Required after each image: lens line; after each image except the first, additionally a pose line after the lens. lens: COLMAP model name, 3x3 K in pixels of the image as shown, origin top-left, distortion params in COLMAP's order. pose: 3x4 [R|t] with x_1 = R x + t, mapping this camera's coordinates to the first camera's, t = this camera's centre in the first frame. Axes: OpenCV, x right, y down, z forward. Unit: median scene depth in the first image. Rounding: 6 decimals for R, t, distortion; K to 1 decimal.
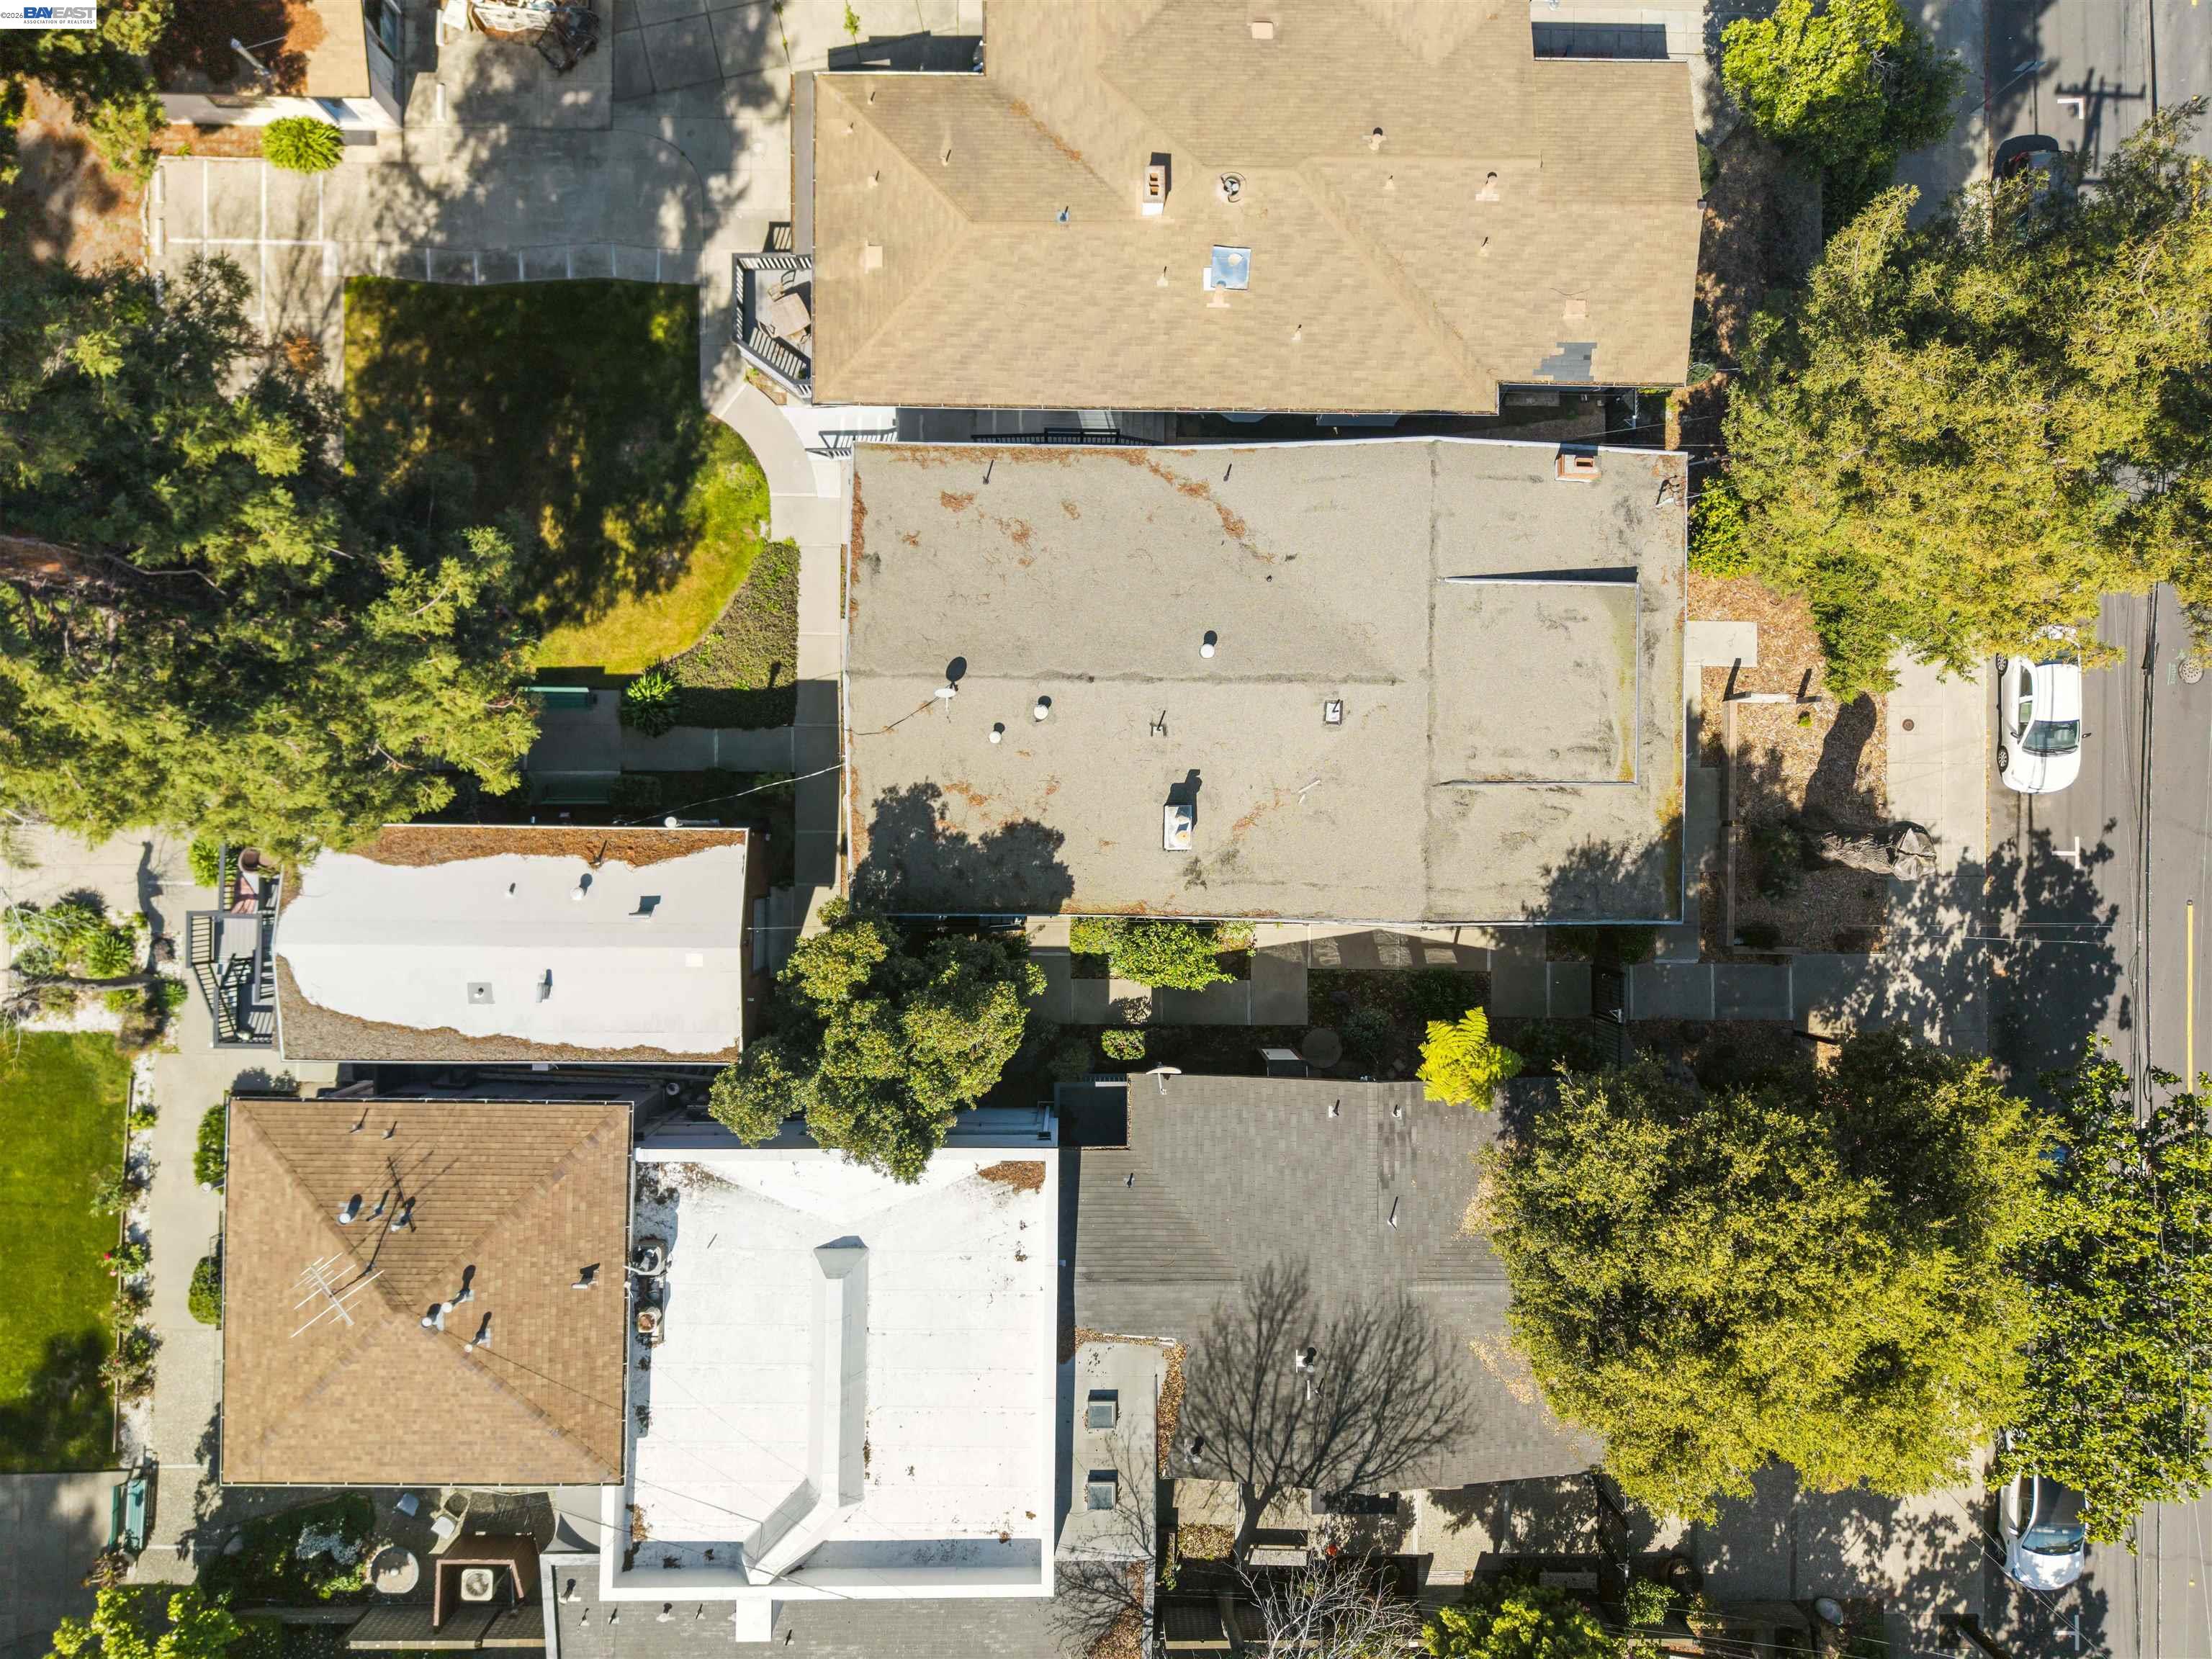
lens RADIAL K [[1499.6, 0, 1106.6], [0, 1499.6, 836.4], [0, 0, 1]] dist [0.022332, -0.016624]
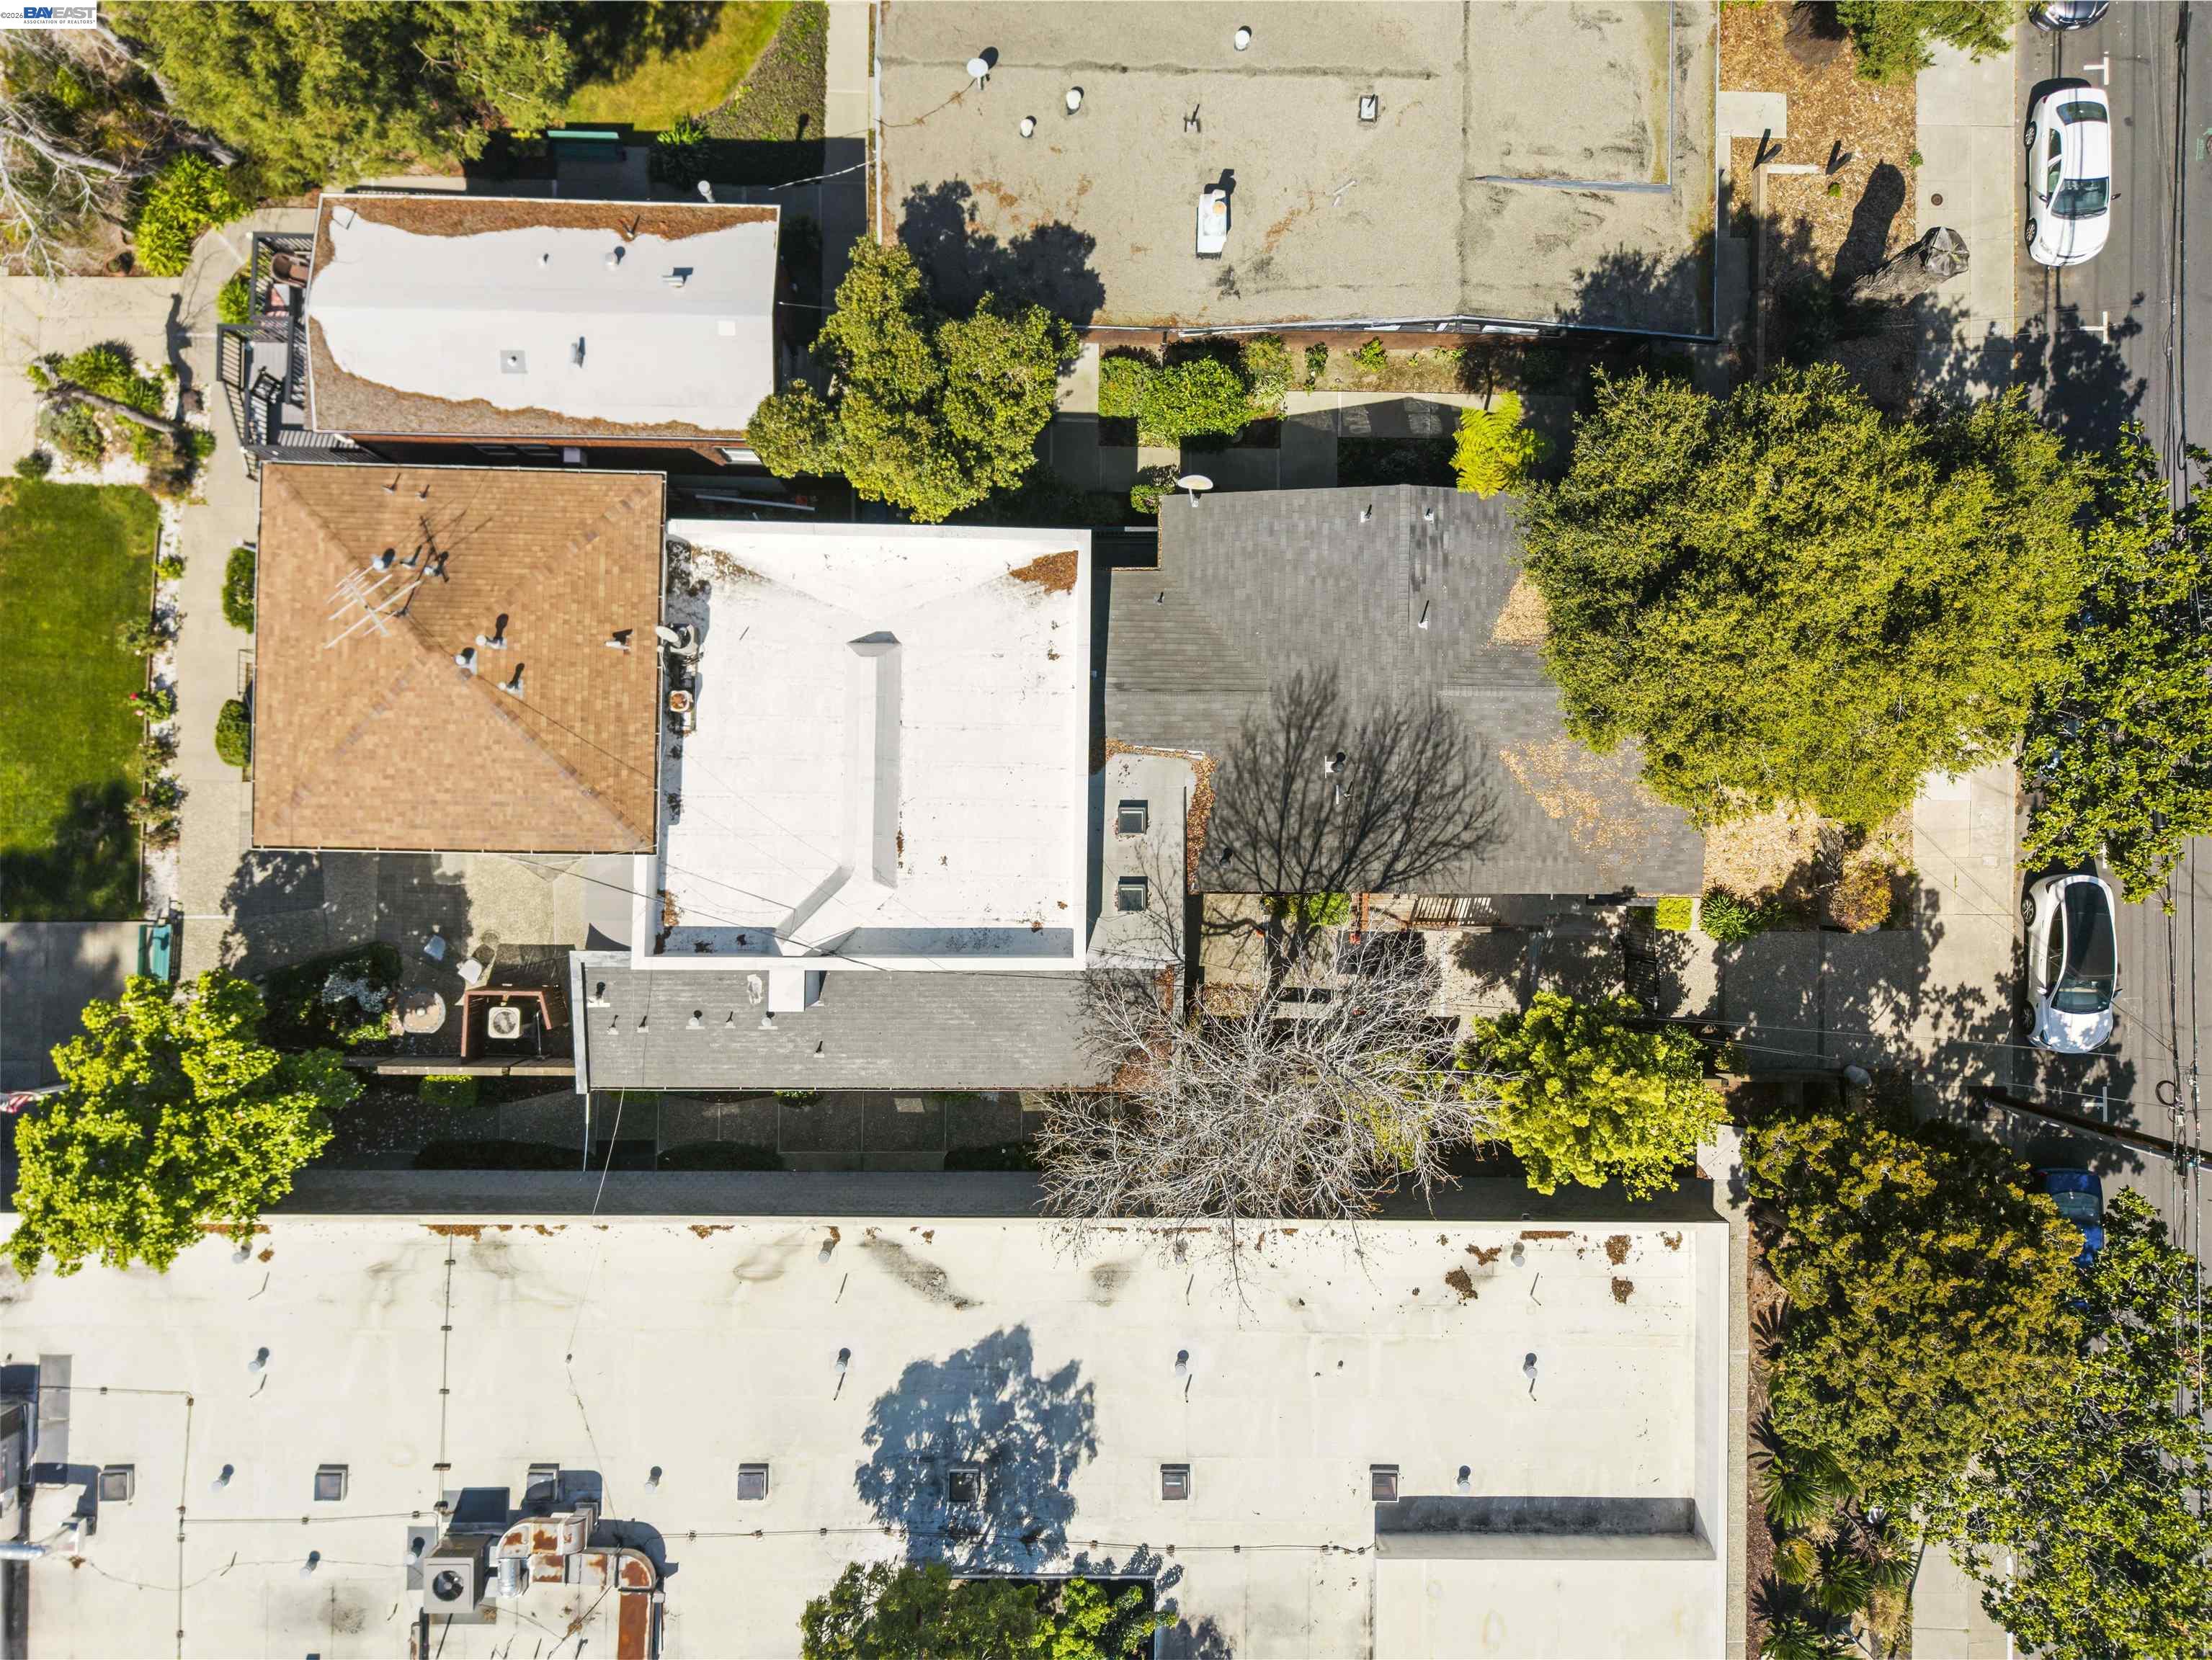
lens RADIAL K [[1499.6, 0, 1104.3], [0, 1499.6, 834.7], [0, 0, 1]] dist [0.022332, -0.016624]
pose [[0.999996, 0.002911, 0.000423, -0.020375], [-0.002907, 0.999957, -0.008754, 0.371722], [-0.000449, 0.008753, 0.999962, 0.002555]]
